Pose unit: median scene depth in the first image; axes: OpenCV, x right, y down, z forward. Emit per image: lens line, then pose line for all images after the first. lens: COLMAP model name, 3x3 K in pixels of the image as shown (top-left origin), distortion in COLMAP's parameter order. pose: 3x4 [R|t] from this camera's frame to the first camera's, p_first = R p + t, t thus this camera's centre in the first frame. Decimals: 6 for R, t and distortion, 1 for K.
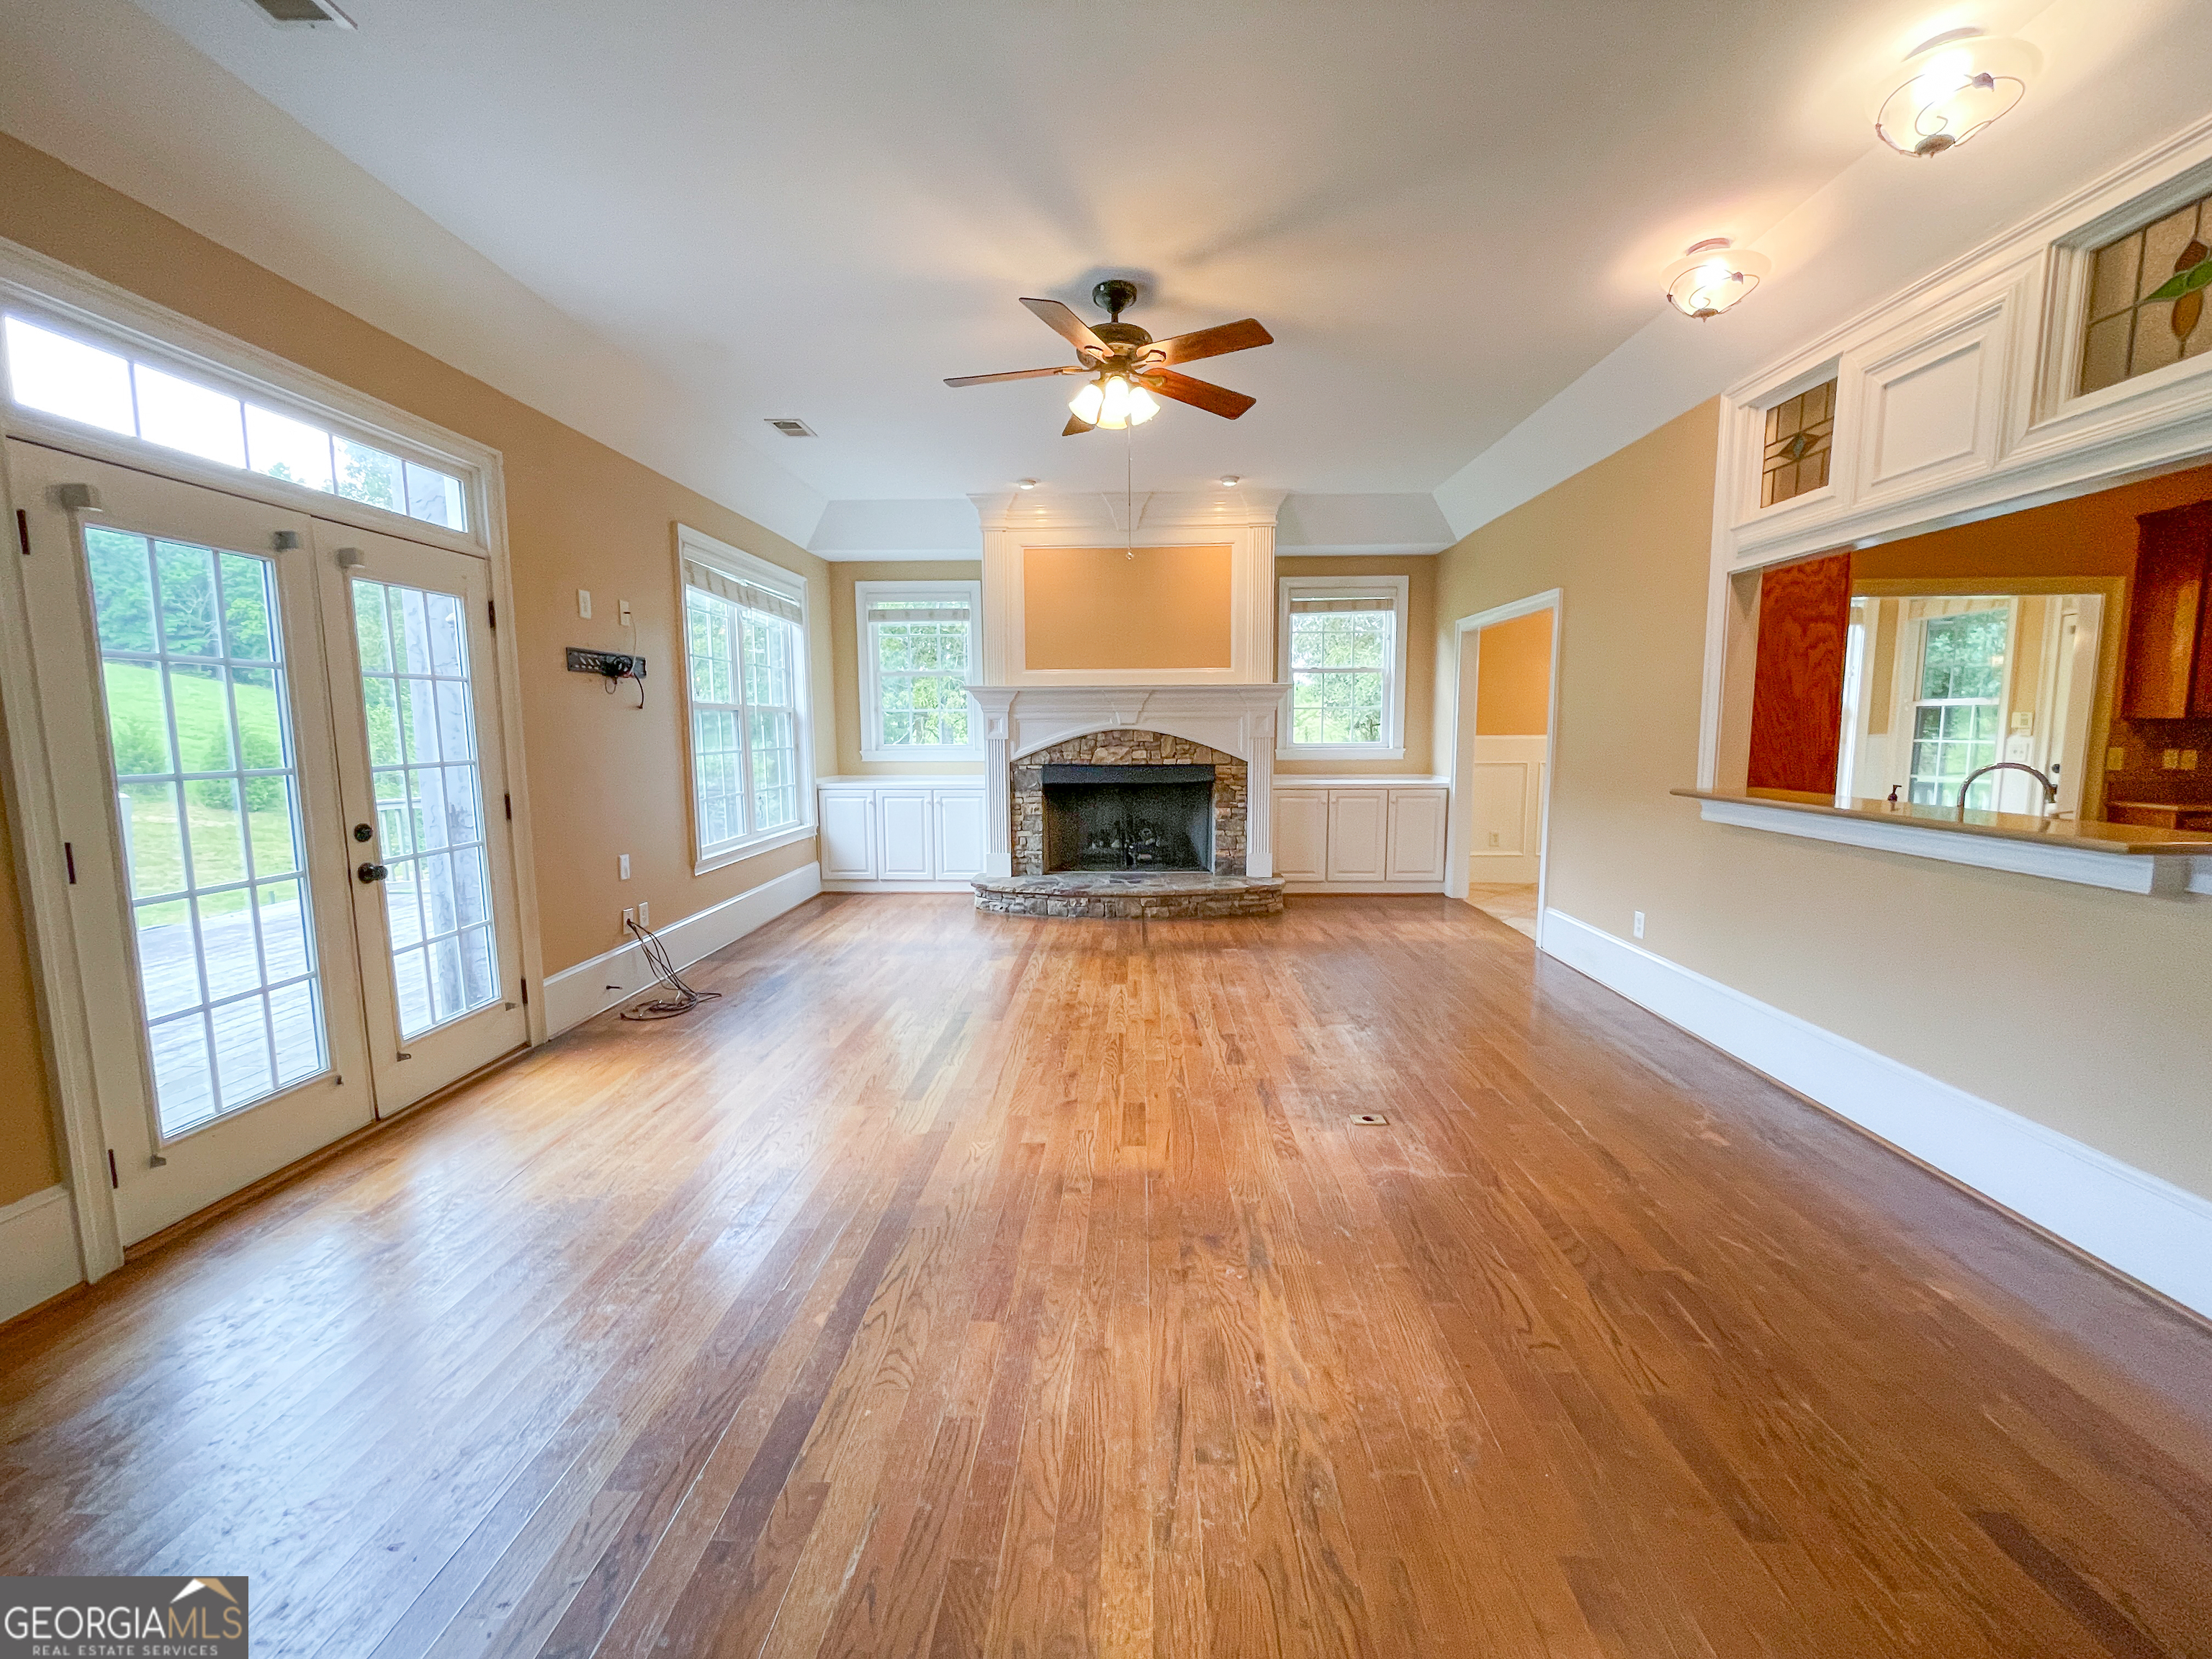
lens RADIAL K [[889.9, 0, 1107.0], [0, 889.9, 825.4], [0, 0, 1]] dist [-0.001561, -0.000539]
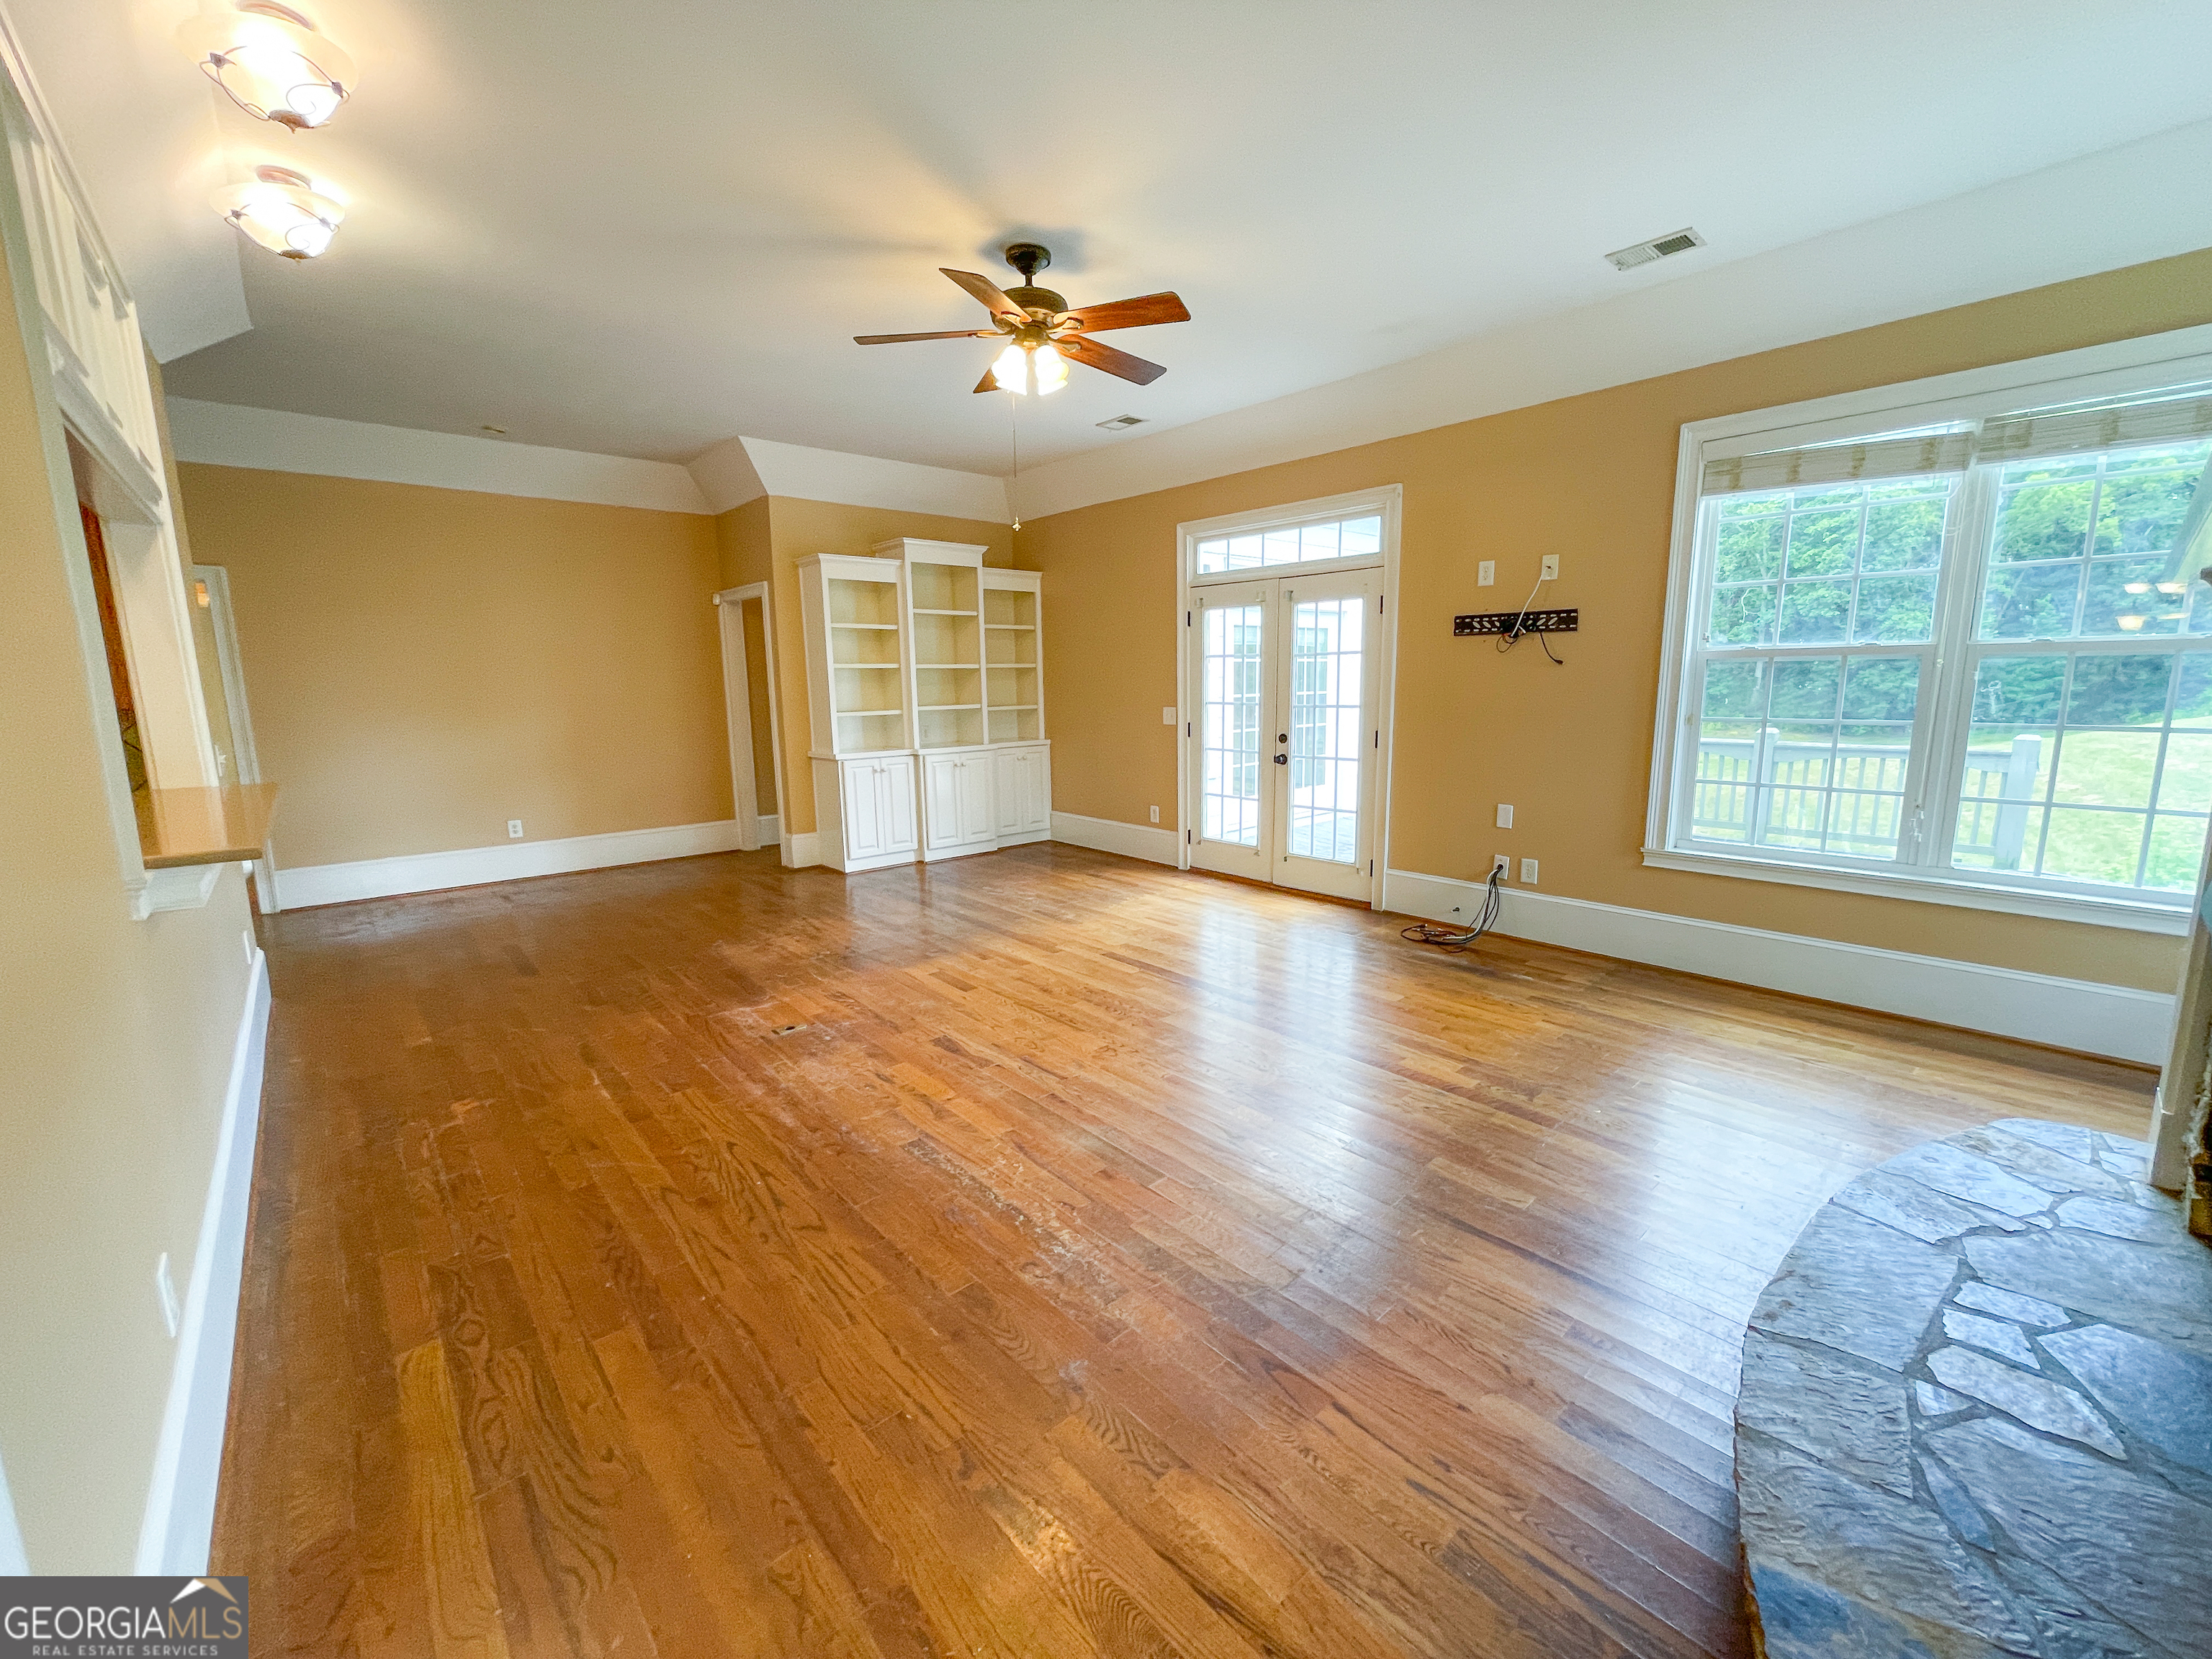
lens RADIAL K [[889.9, 0, 1107.0], [0, 889.9, 825.4], [0, 0, 1]] dist [-0.001561, -0.000539]
pose [[-0.722240, 0.127688, -0.679754, 0.652682], [-0.061304, 0.967124, 0.246805, -0.218660], [0.688920, 0.219924, -0.690668, 1.758181]]
